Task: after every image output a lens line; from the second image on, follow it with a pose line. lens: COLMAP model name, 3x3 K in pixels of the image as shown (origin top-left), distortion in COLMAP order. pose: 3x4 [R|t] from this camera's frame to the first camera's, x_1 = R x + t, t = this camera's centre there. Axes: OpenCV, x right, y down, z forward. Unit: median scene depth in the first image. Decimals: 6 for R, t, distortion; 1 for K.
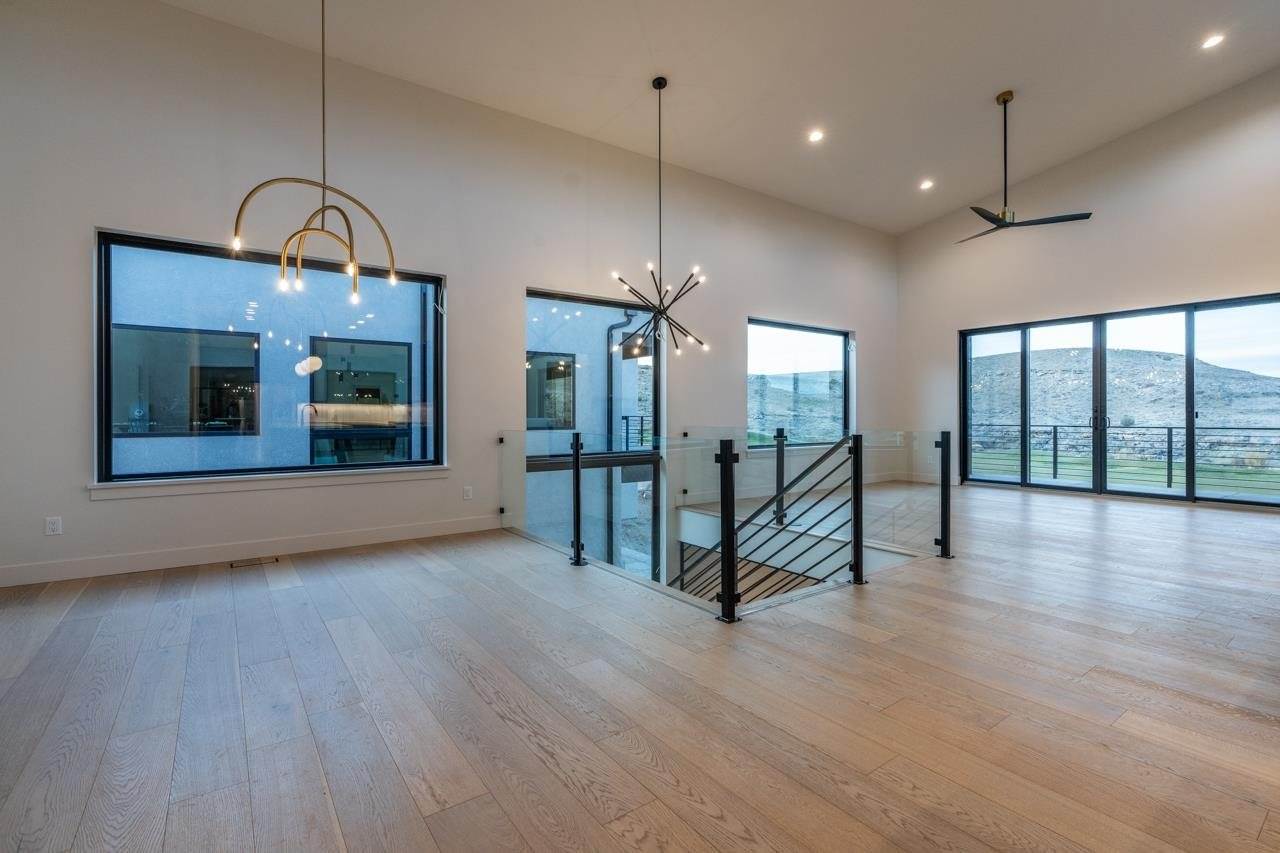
lens RADIAL K [[582.8, 0, 645.9], [0, 582.8, 419.8], [0, 0, 1]] dist [-0.002727, 0.000124]
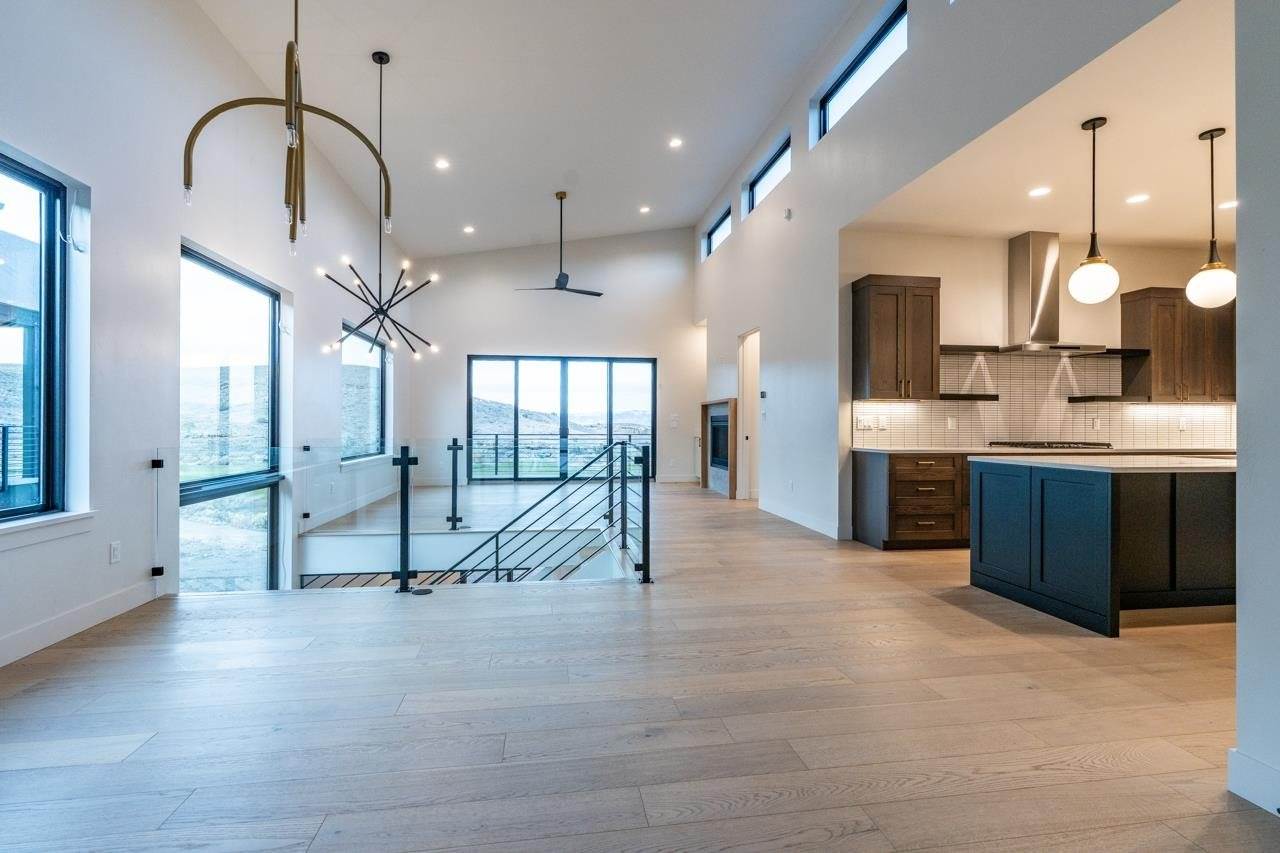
lens RADIAL K [[582.8, 0, 643.2], [0, 582.8, 425.4], [0, 0, 1]] dist [-0.002727, 0.000124]
pose [[0.458976, 0.003241, 0.888443, -0.465093], [0.003735, 0.999977, -0.005577, -0.001361], [-0.888441, 0.005878, 0.458954, 0.178895]]
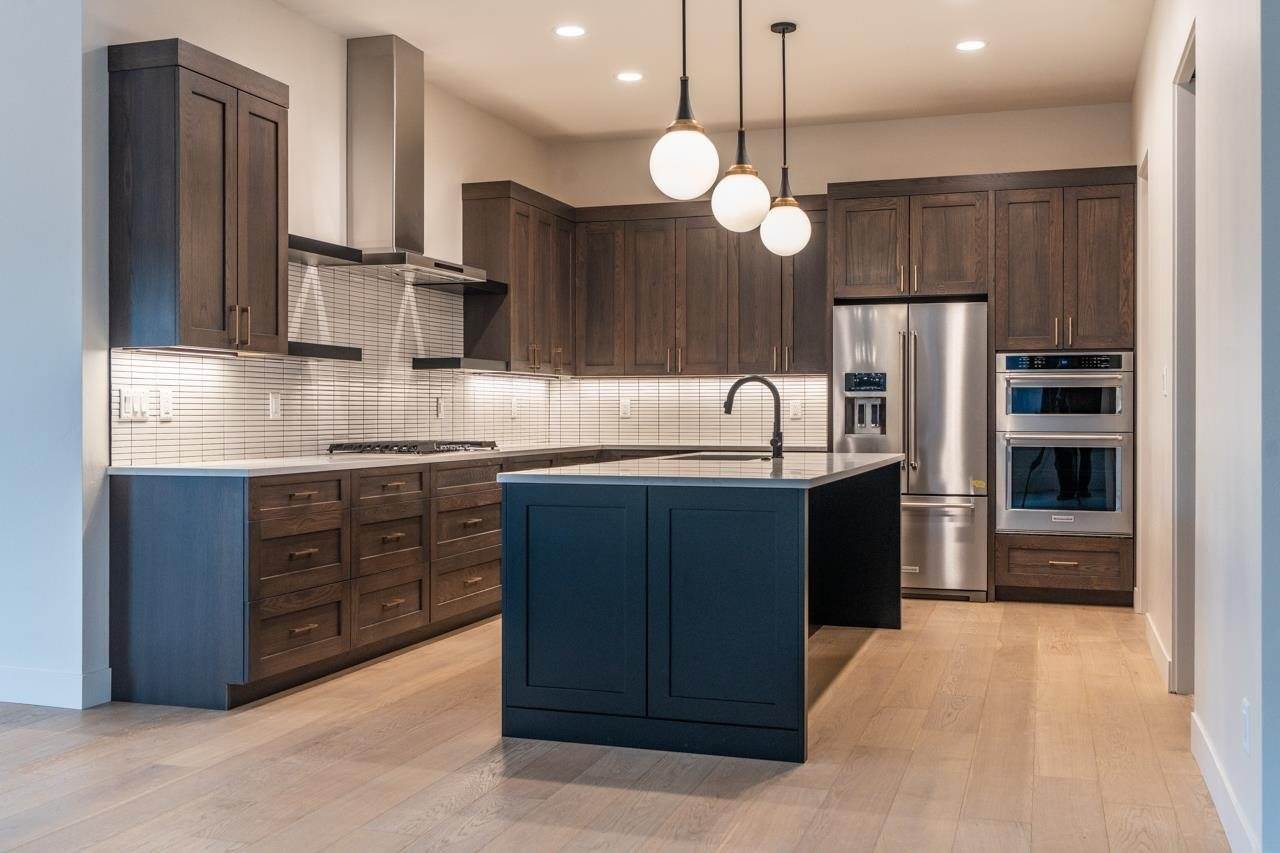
lens RADIAL K [[1293.7, 0, 643.5], [0, 1293.7, 424.4], [0, 0, 1]] dist [0.002789, 0.000000]
pose [[-0.588614, -0.002258, 0.808411, -0.353308], [0.010946, 0.999882, 0.010763, -0.002168], [-0.808340, 0.015184, -0.588520, 0.476293]]
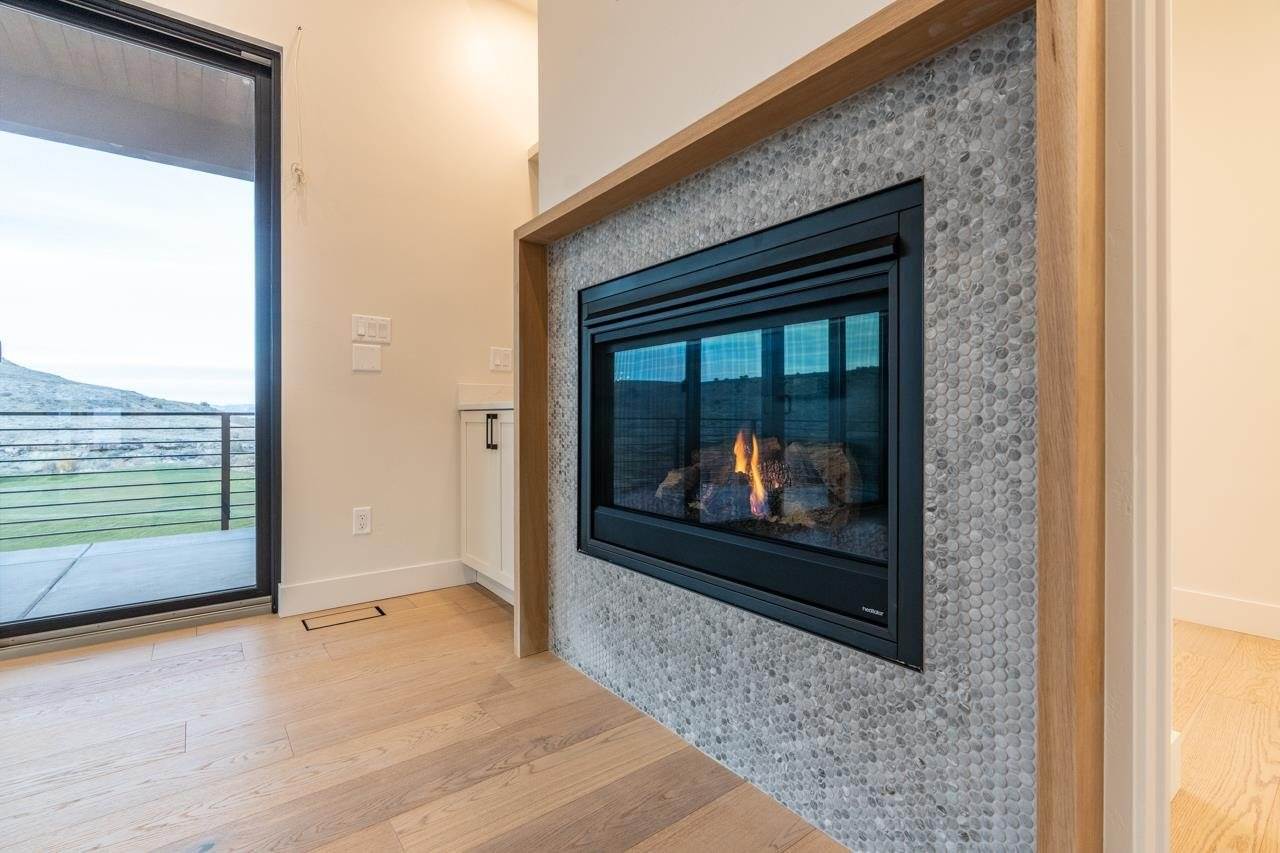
lens RADIAL K [[582.8, 0, 650.1], [0, 582.8, 419.7], [0, 0, 1]] dist [-0.002727, 0.000124]
pose [[-0.024091, -0.001884, 0.999708, 0.665368], [0.009670, 0.999951, 0.002118, 0.029010], [-0.999663, 0.009718, -0.024072, 0.687972]]
